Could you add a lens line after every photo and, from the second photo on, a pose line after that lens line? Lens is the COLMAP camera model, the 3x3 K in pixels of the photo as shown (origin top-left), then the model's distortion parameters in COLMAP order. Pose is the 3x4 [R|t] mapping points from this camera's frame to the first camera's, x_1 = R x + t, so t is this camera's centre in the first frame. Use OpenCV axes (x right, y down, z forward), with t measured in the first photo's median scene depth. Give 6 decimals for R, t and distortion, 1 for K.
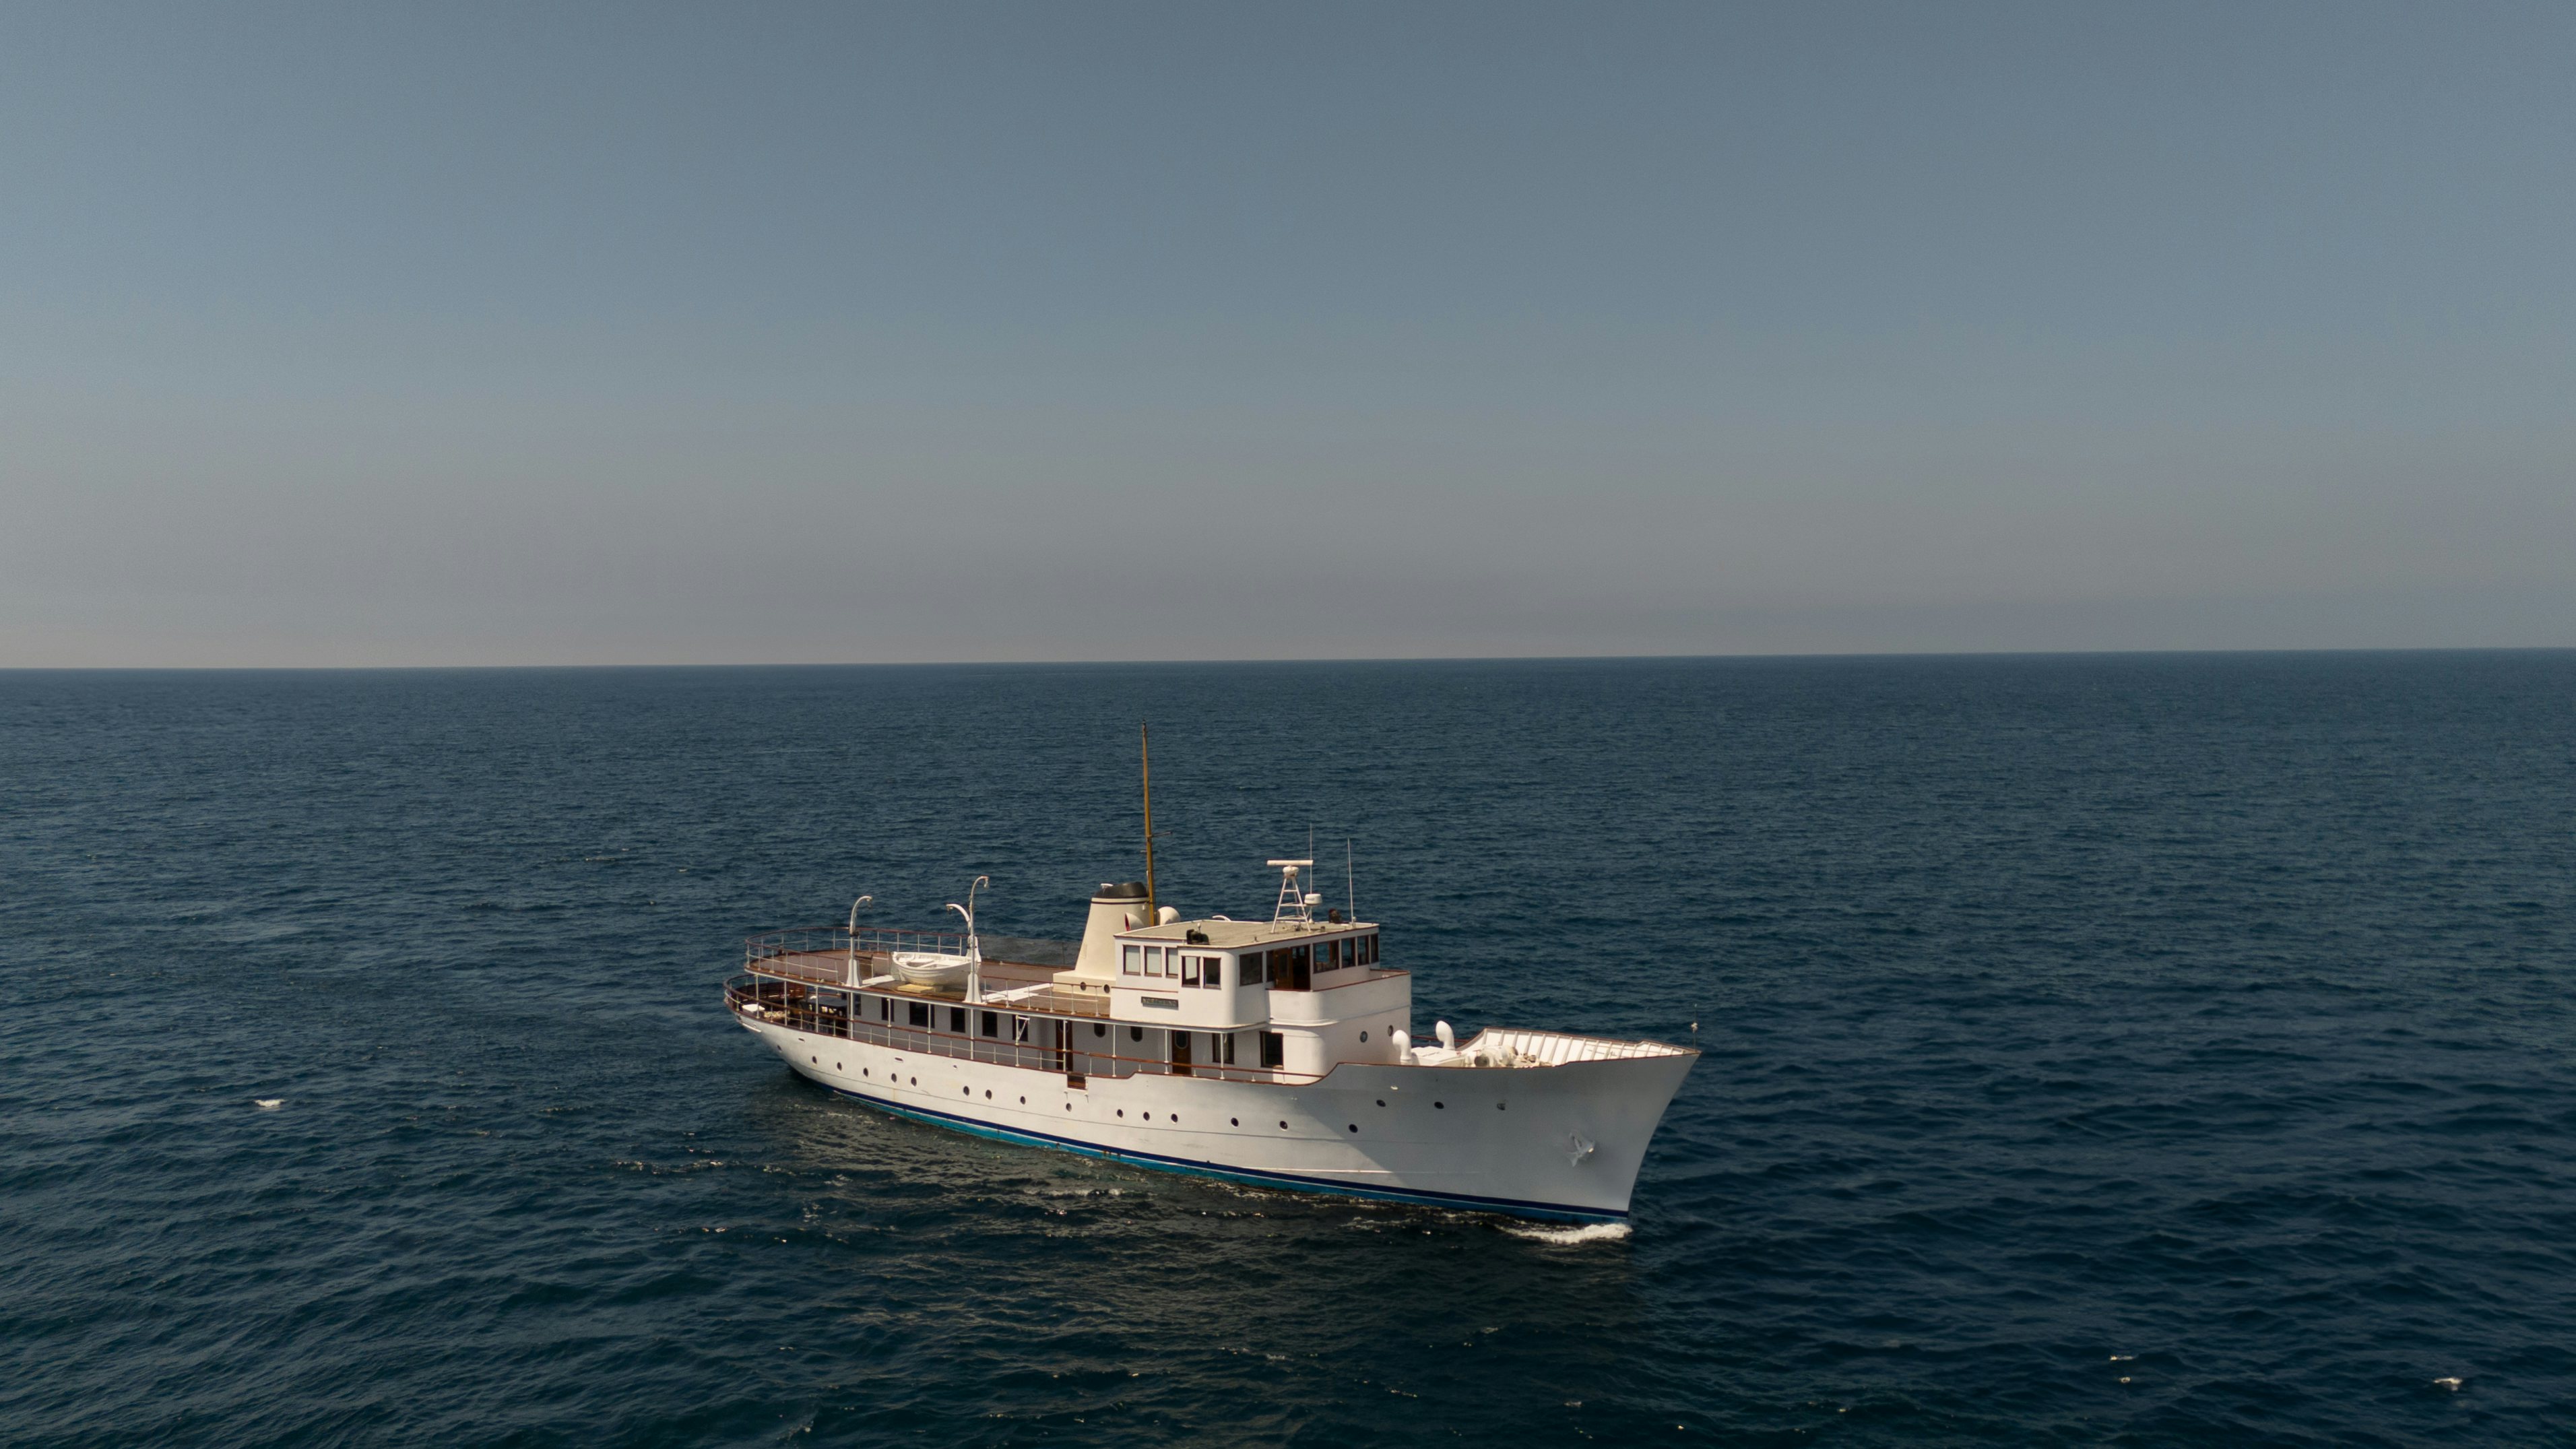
lens RADIAL K [[1899.2, 0, 1344.8], [0, 1899.2, 694.0], [0, 0, 1]] dist [0.082778, -0.042939]
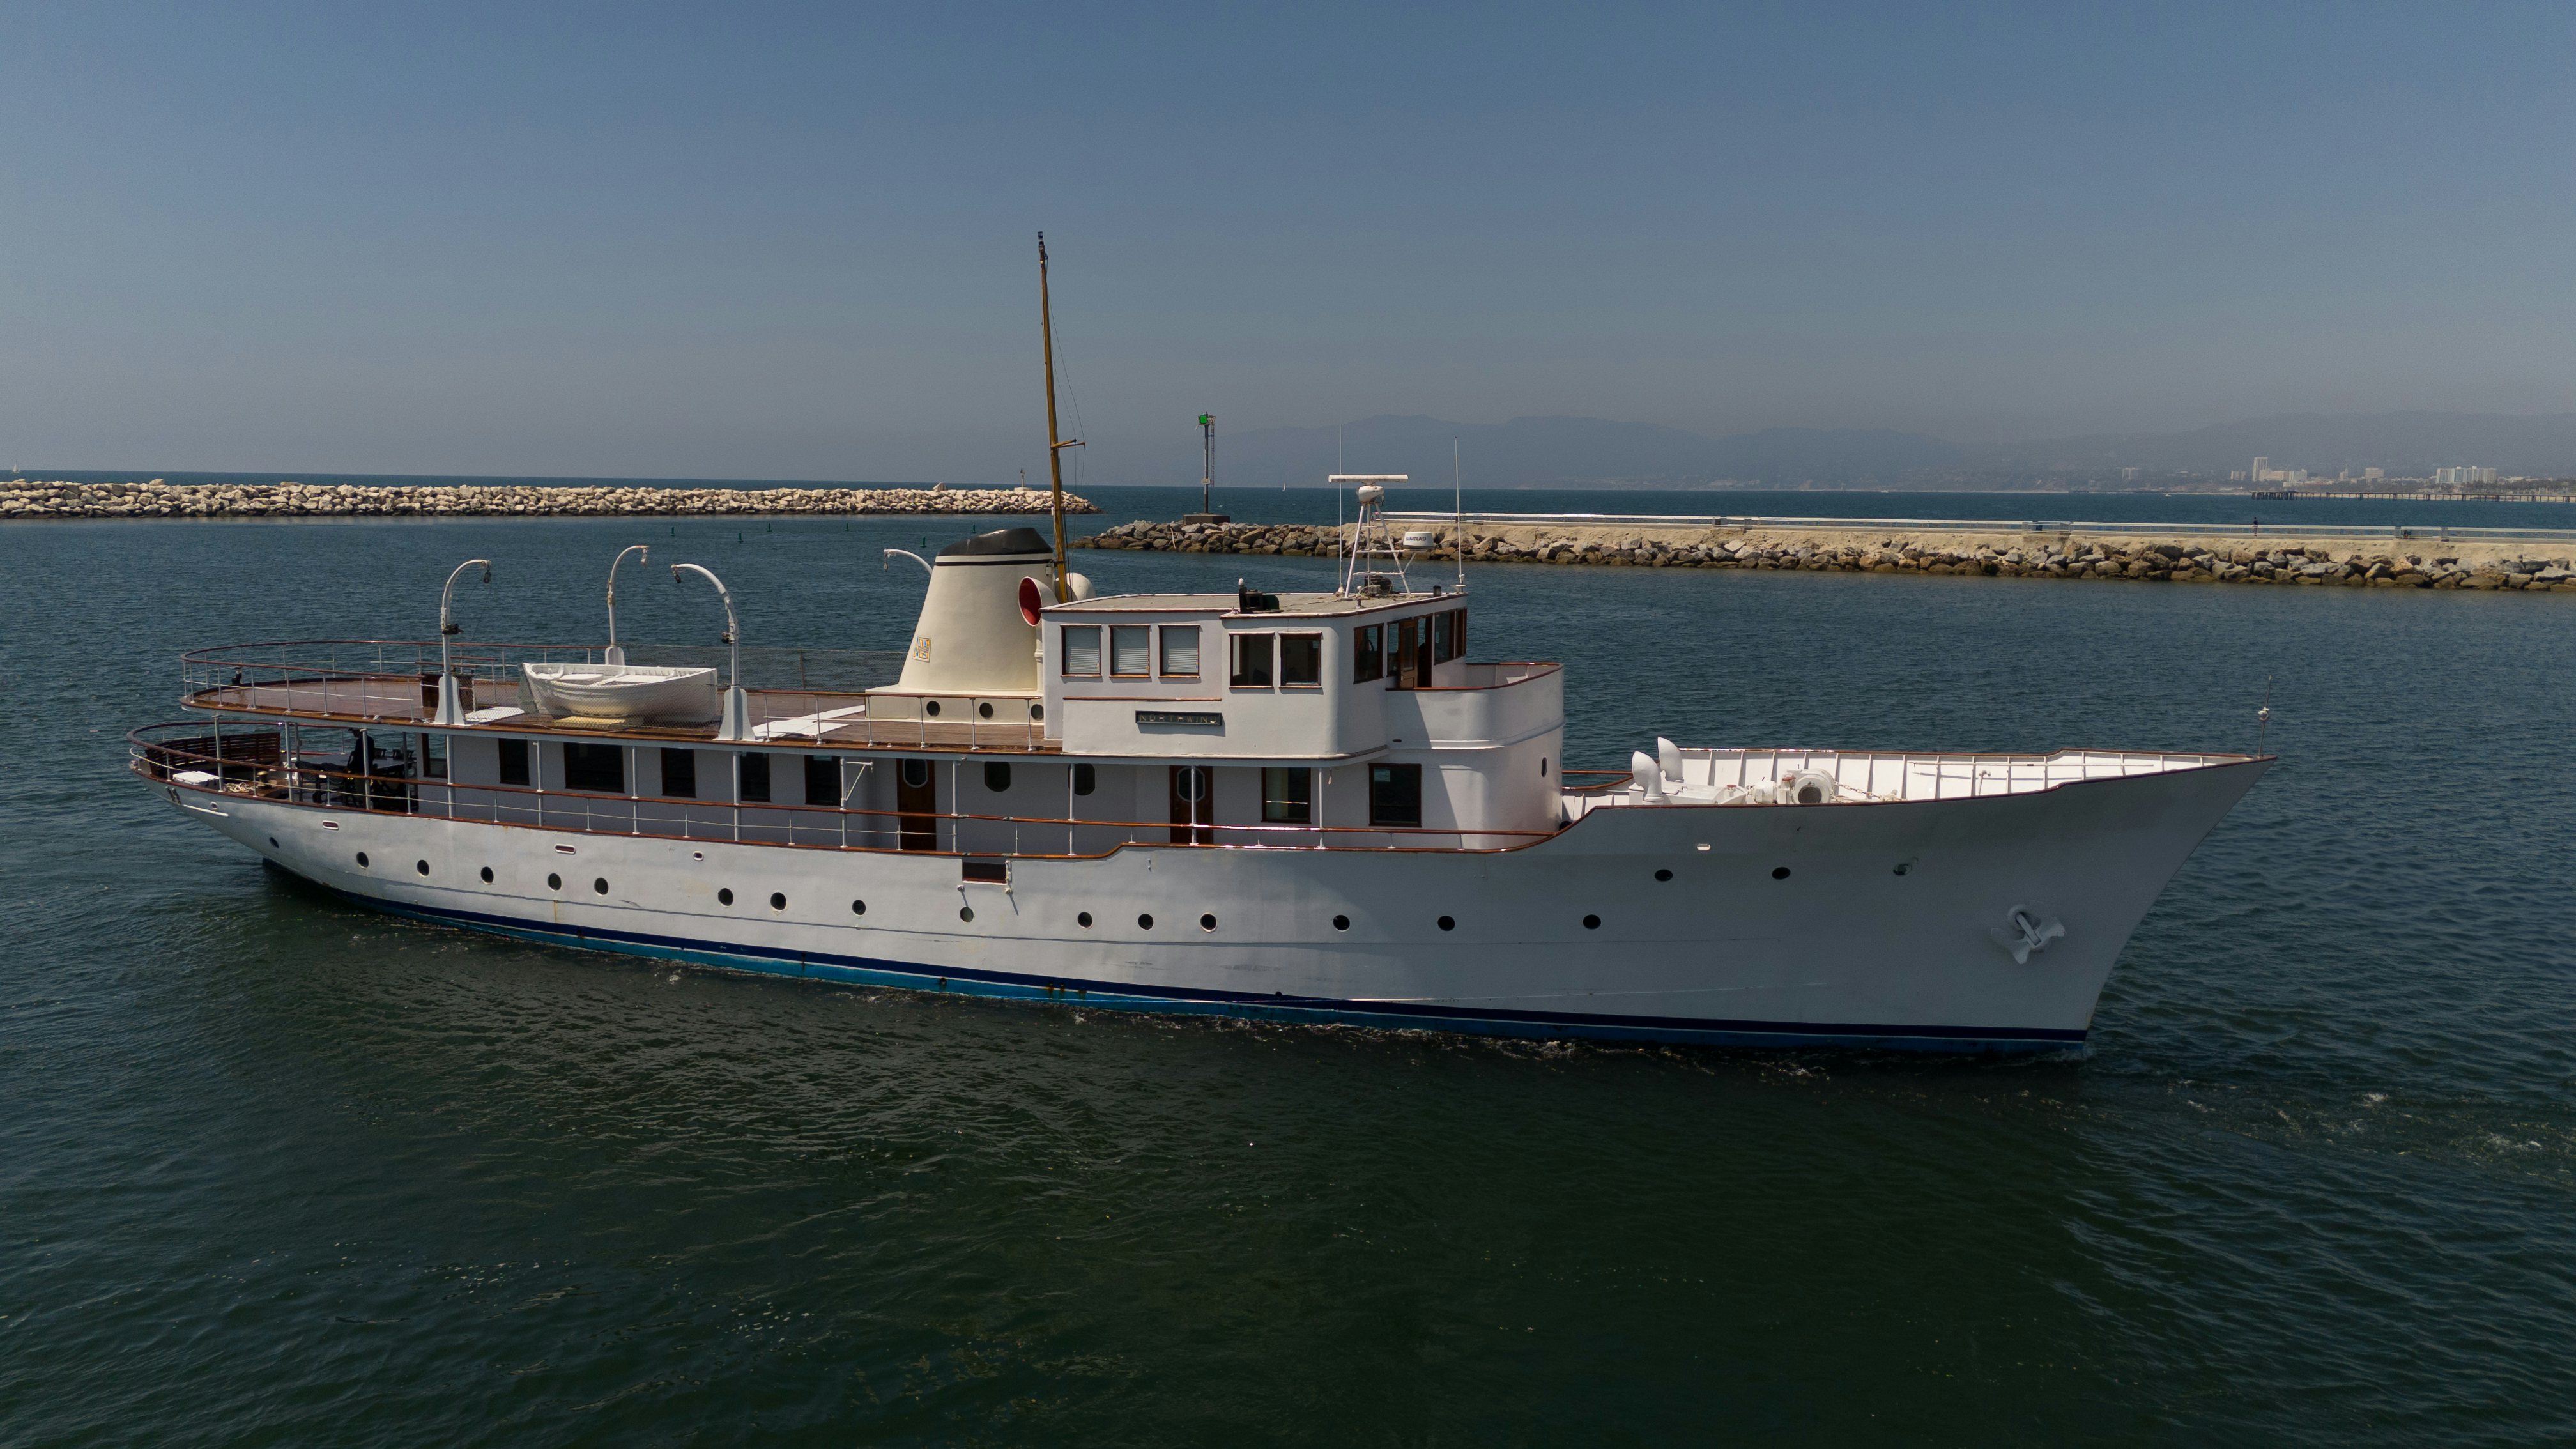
lens RADIAL K [[1899.2, 0, 1291.3], [0, 1899.2, 708.3], [0, 0, 1]] dist [0.082778, -0.042939]
pose [[0.945549, -0.024394, 0.324565, -0.228975], [-0.015686, 0.992613, 0.120301, 0.085613], [-0.325102, -0.118842, 0.938182, 0.441371]]
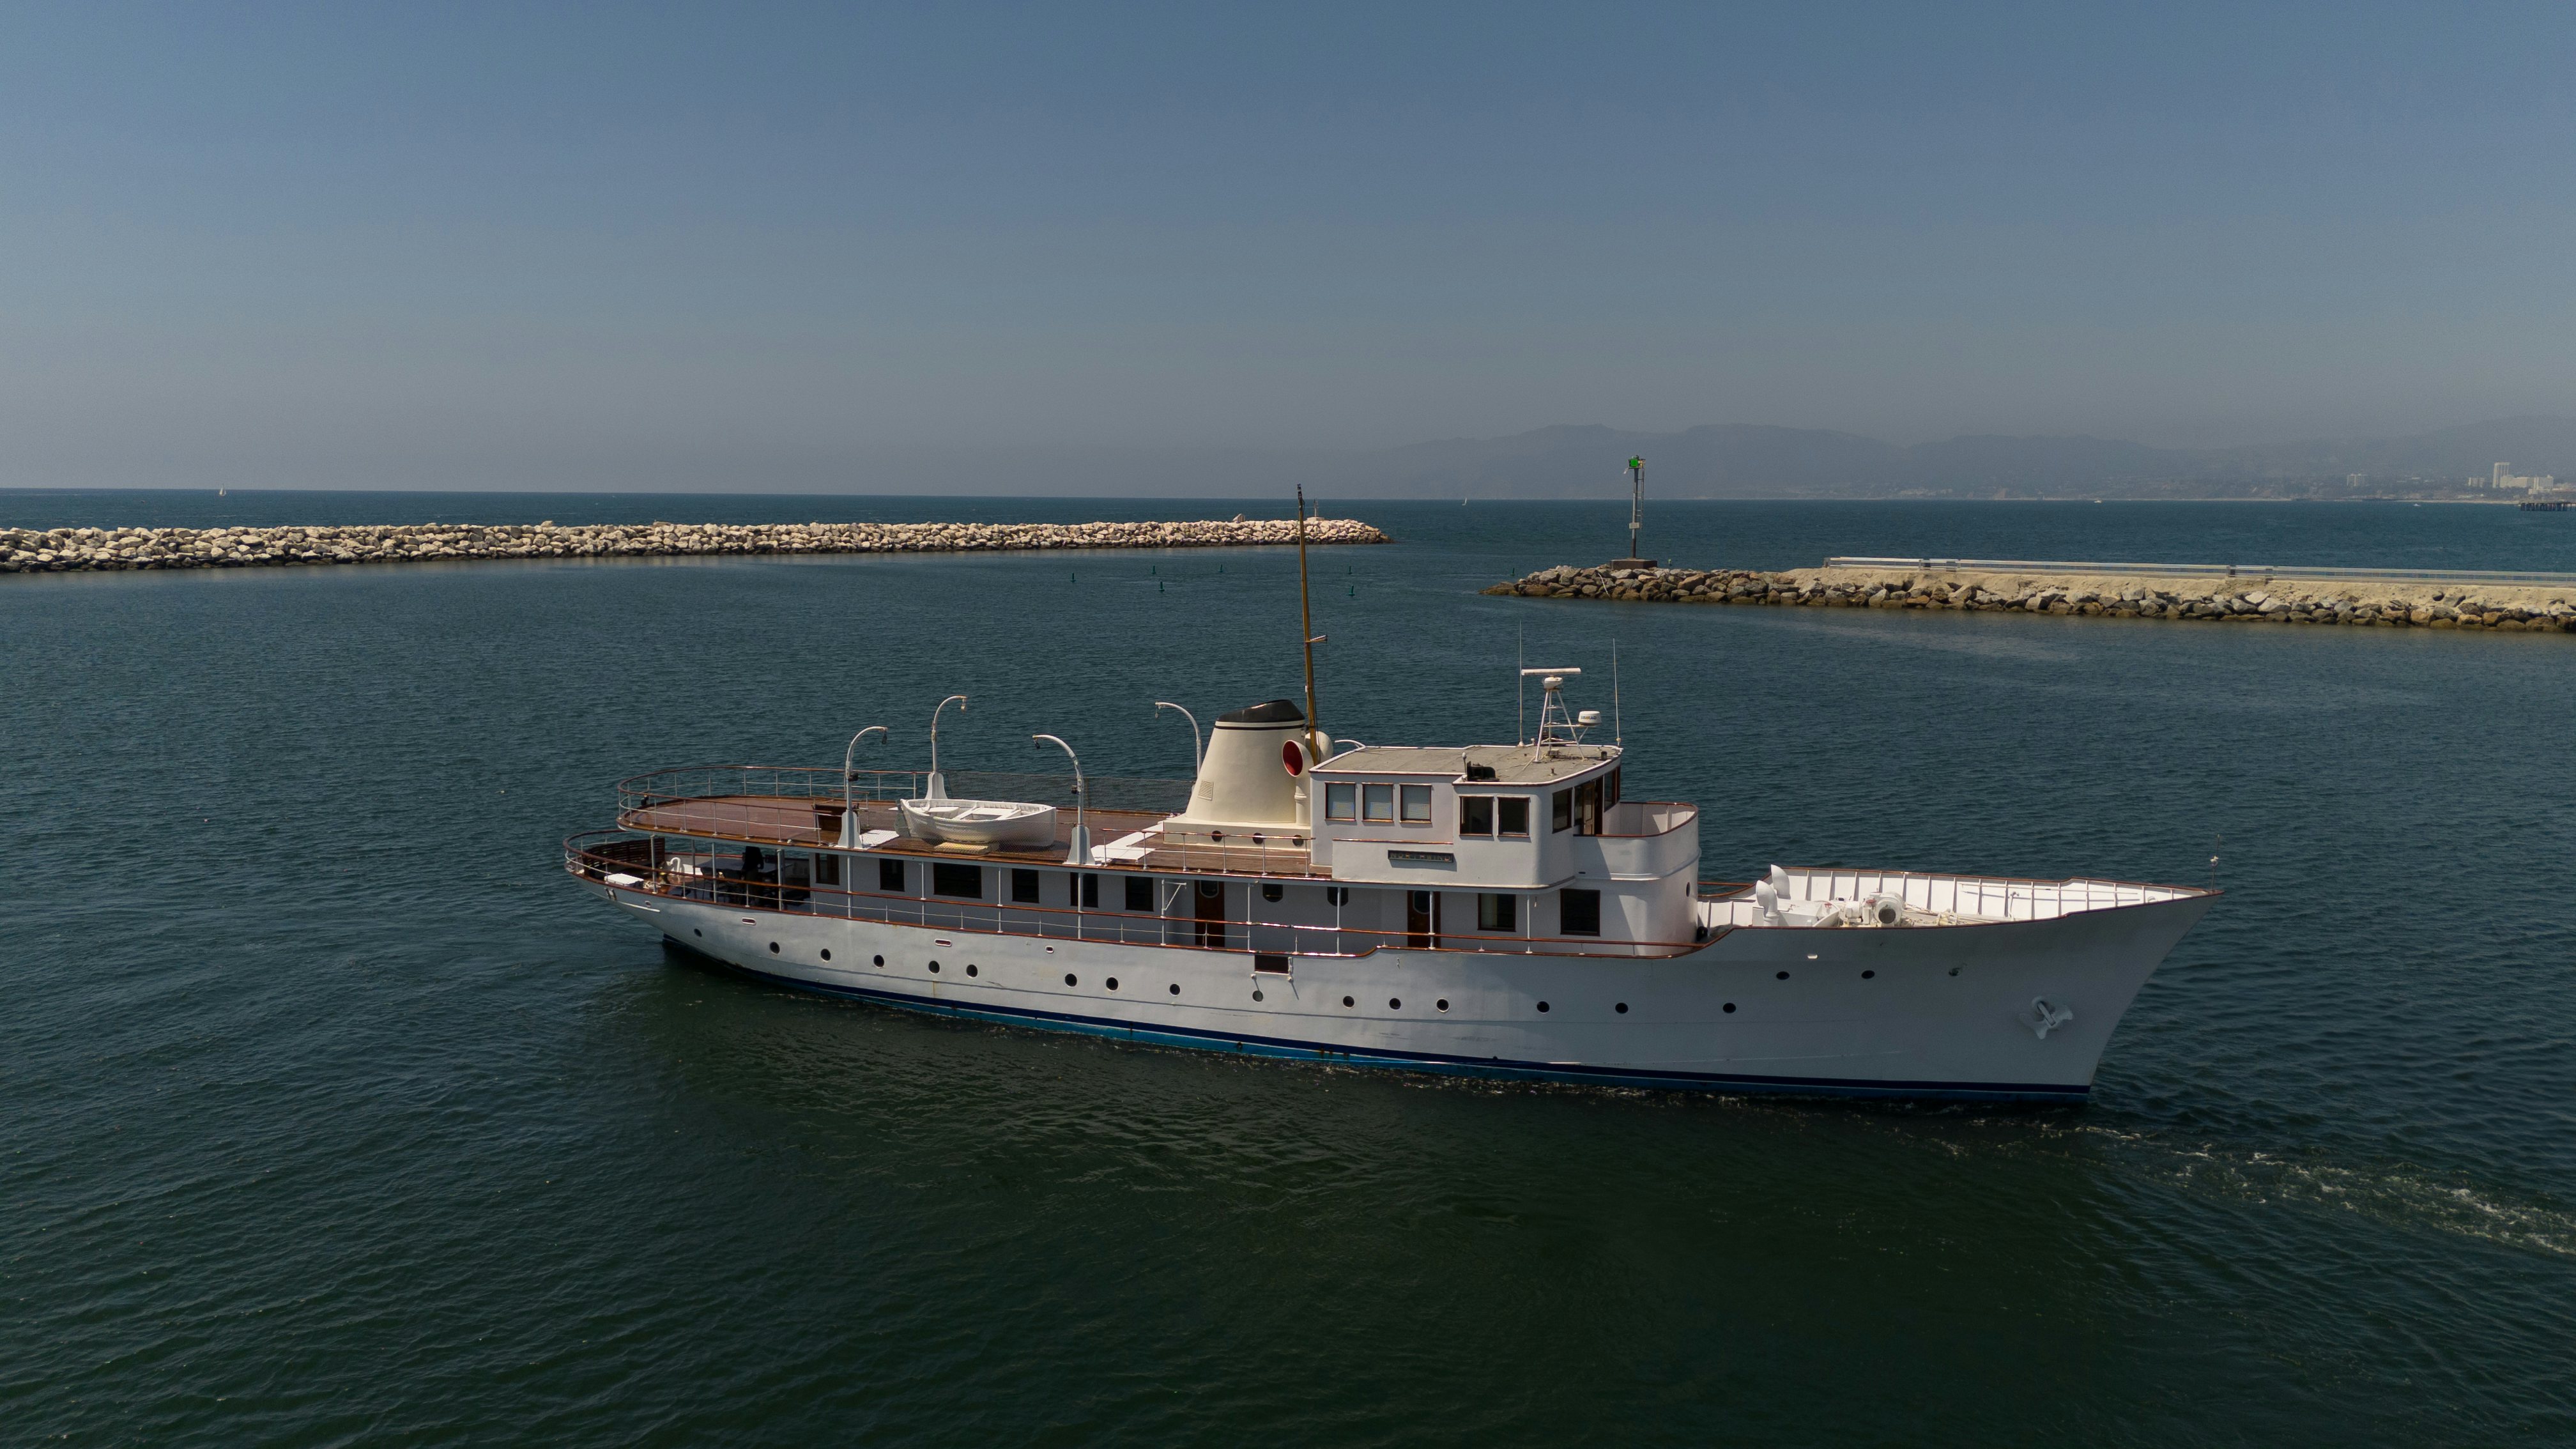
lens RADIAL K [[1899.2, 0, 1296.2], [0, 1899.2, 708.0], [0, 0, 1]] dist [0.082778, -0.042939]
pose [[0.951157, -0.026383, 0.307579, -0.351551], [-0.009180, 0.993483, 0.113608, 0.015770], [-0.308572, -0.110883, 0.944716, 0.285686]]
